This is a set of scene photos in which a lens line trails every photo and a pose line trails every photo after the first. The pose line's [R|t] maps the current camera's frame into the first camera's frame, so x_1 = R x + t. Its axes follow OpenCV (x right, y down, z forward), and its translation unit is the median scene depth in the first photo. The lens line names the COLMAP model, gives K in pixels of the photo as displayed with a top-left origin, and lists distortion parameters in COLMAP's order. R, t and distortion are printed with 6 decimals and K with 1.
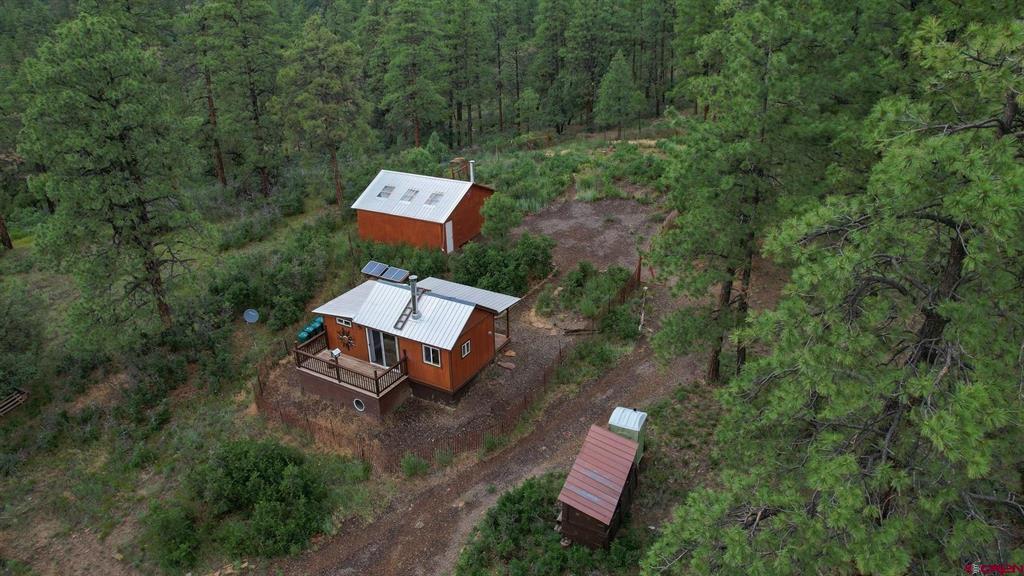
lens RADIAL K [[674.9, 0, 511.2], [0, 674.9, 296.5], [0, 0, 1]] dist [-0.077944, 0.064054]
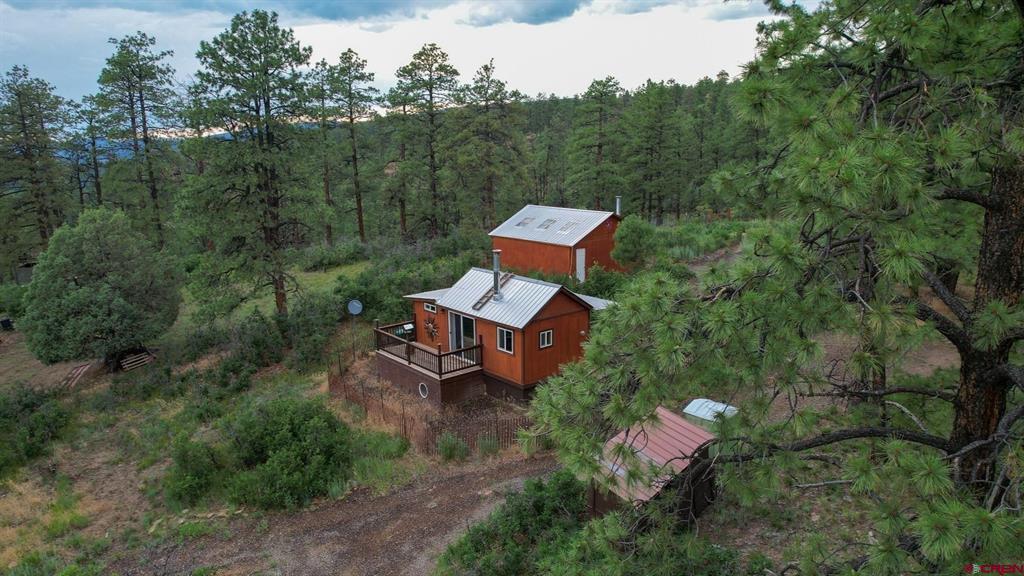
lens RADIAL K [[674.9, 0, 514.7], [0, 674.9, 292.2], [0, 0, 1]] dist [-0.077944, 0.064054]
pose [[0.943375, 0.068758, -0.324524, 0.160265], [-0.141059, 0.968579, -0.204835, 0.189953], [0.300243, 0.239013, 0.923432, 0.168451]]
